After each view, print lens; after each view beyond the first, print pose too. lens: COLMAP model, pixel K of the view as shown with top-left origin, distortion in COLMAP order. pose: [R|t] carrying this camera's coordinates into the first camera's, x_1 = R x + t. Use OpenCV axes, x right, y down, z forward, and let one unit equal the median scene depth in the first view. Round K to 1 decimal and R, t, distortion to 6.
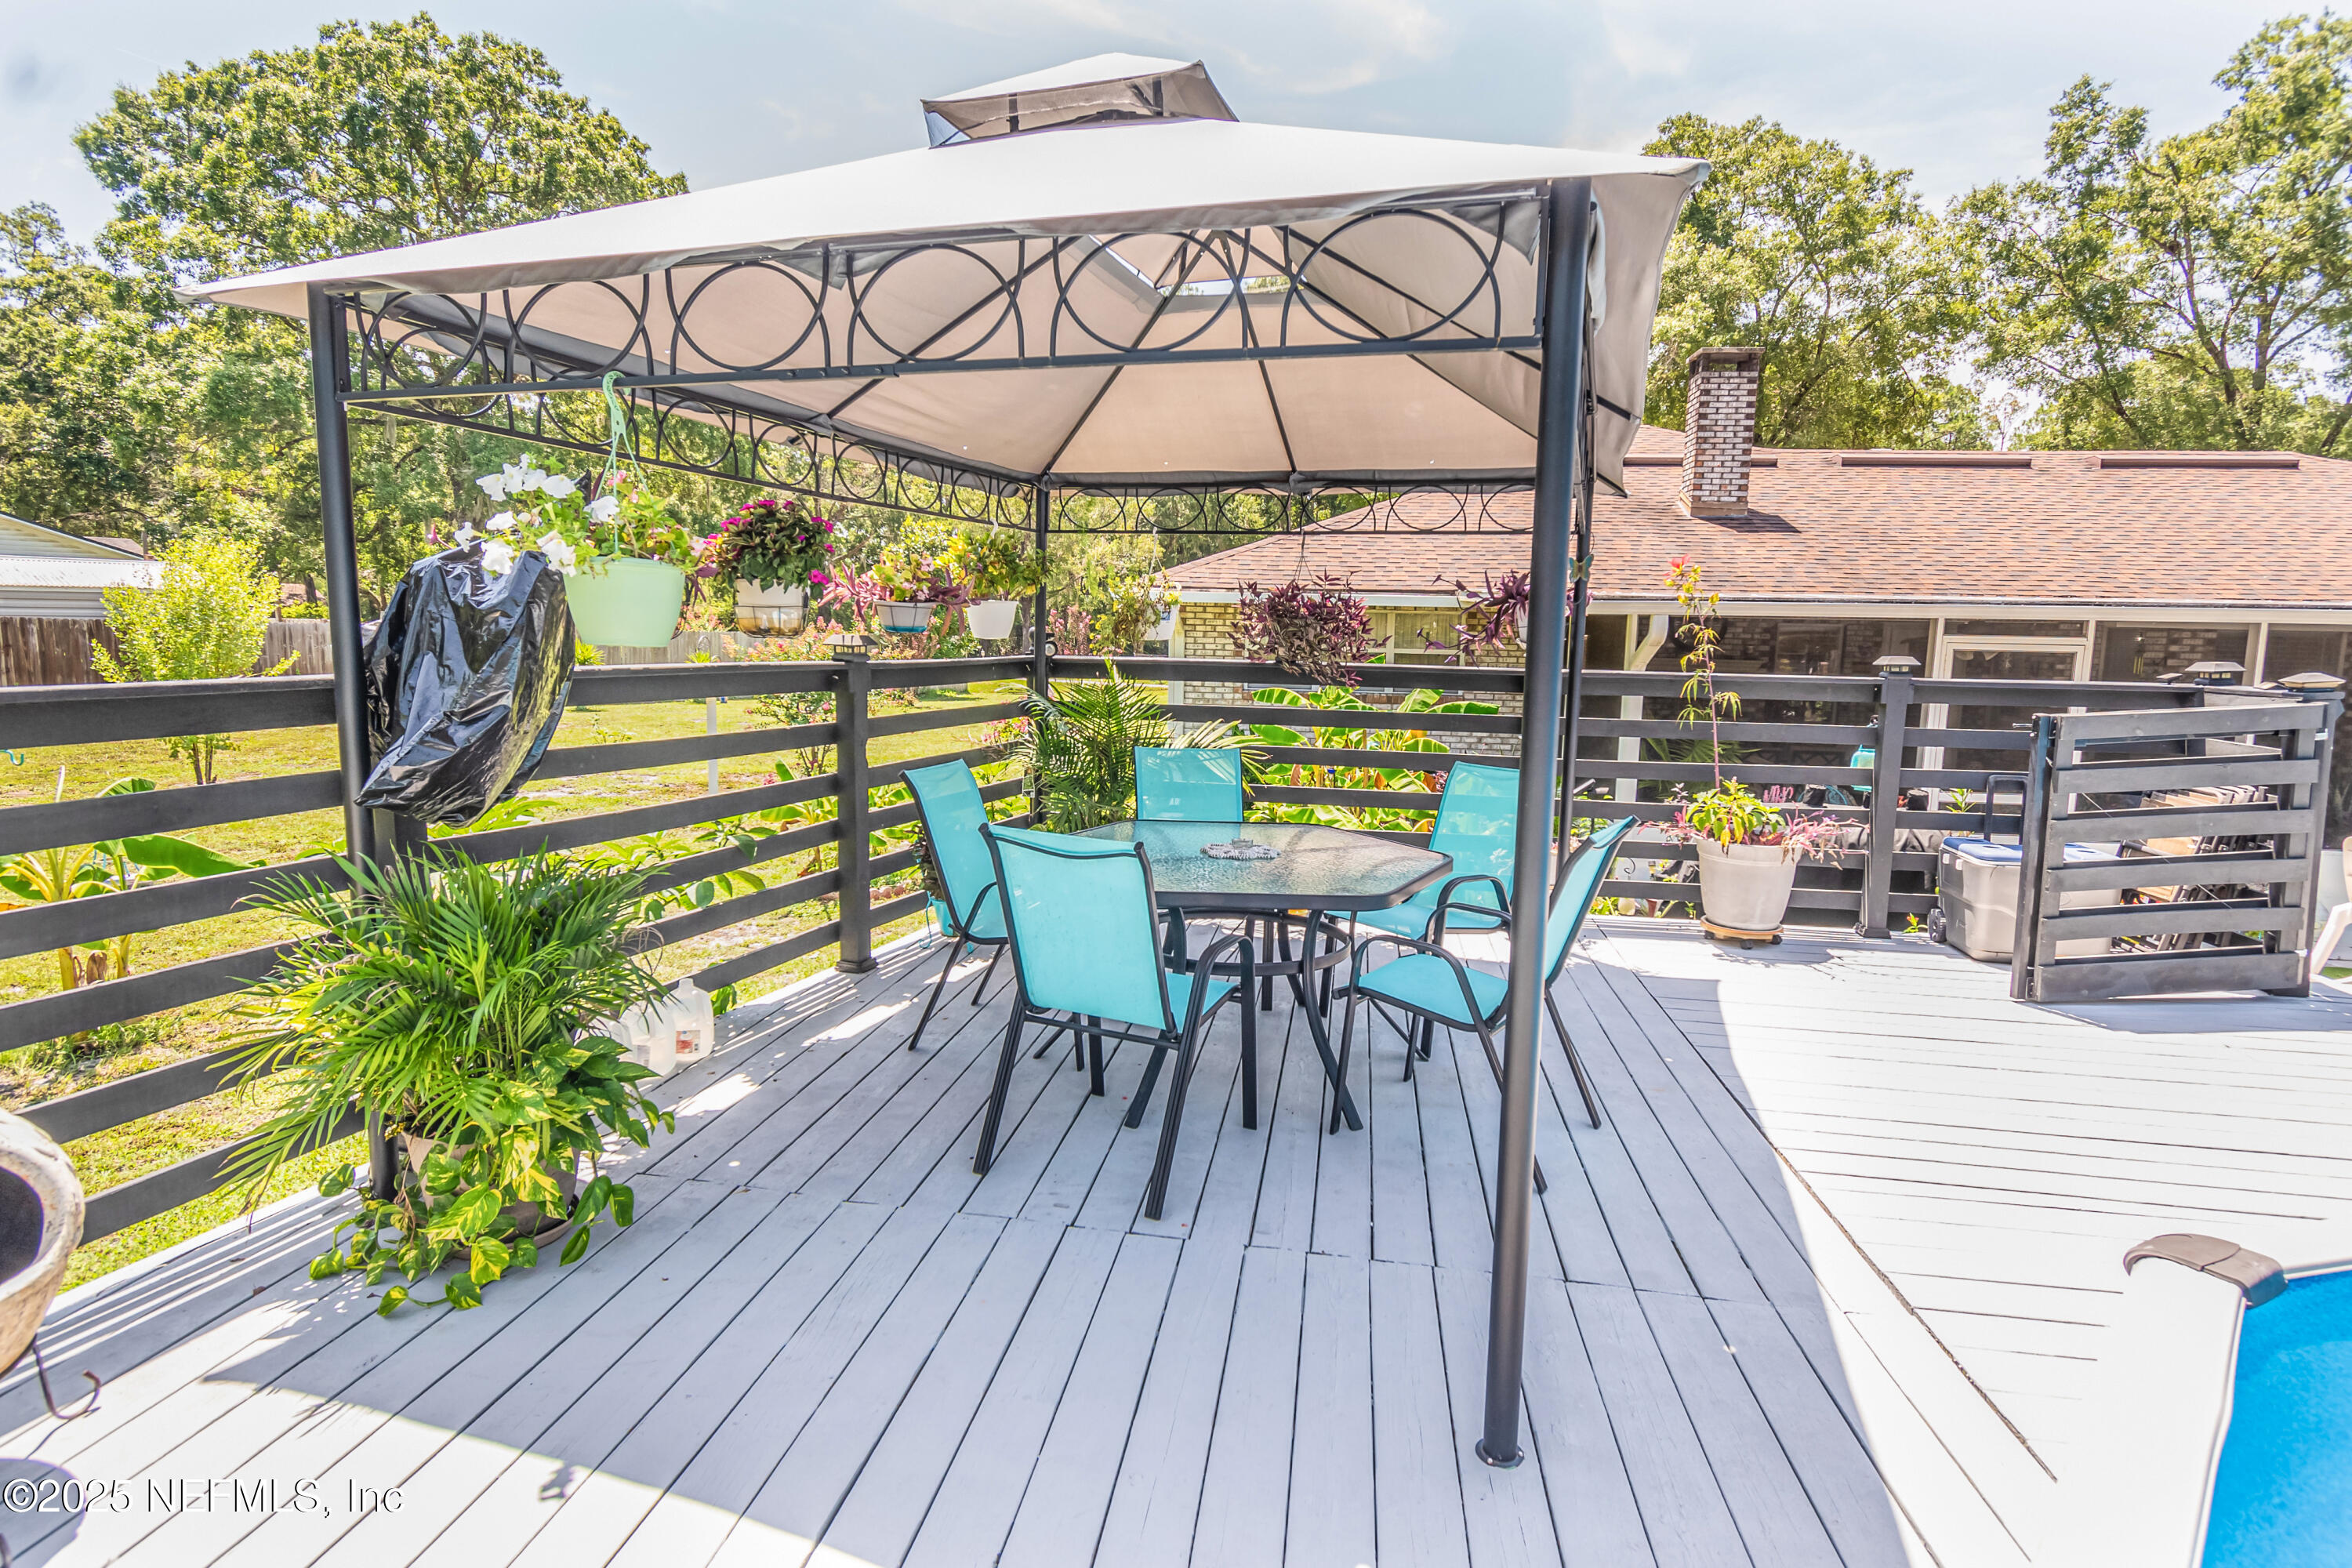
lens RADIAL K [[1172.5, 0, 1176.0], [0, 1172.5, 784.0], [0, 0, 1]] dist [0.003760, 0.000672]
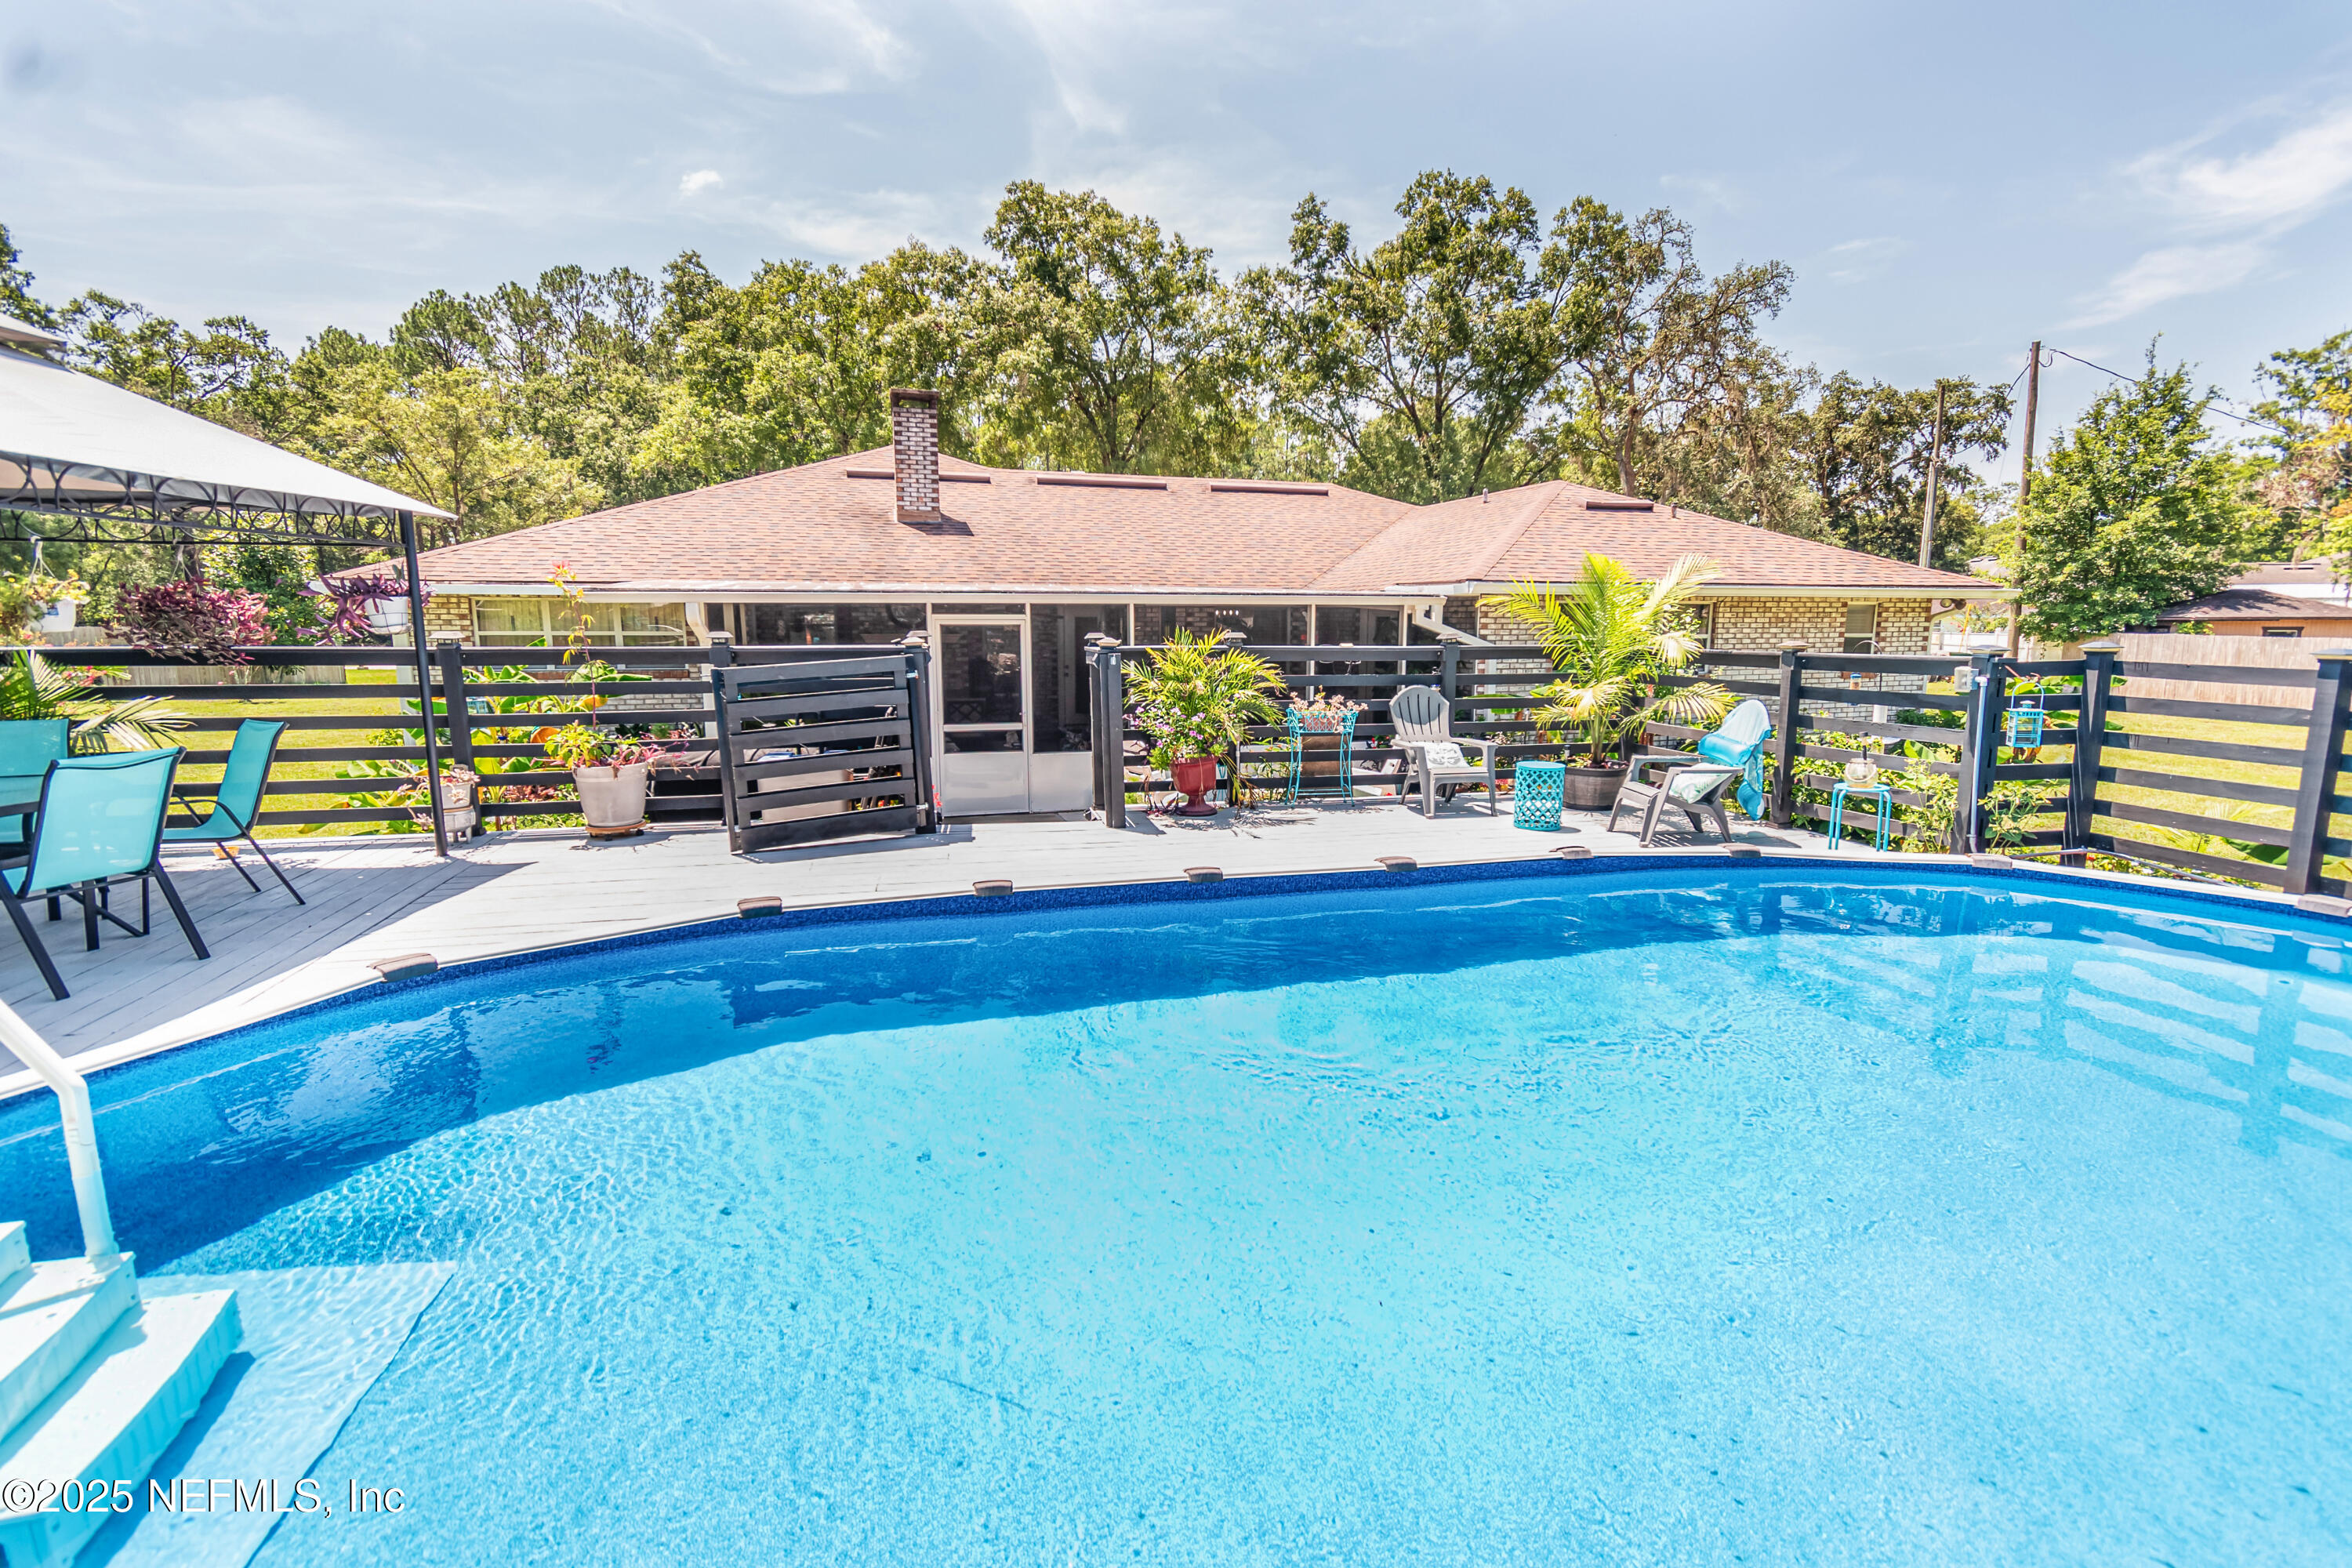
lens RADIAL K [[1067.2, 0, 1195.0], [0, 1067.2, 788.0], [0, 0, 1]] dist [-0.001702, -0.001279]
pose [[0.923743, -0.078696, 0.374841, 0.136214], [0.066165, 0.996738, 0.046205, 0.013167], [-0.377255, -0.017880, 0.925937, -0.094981]]
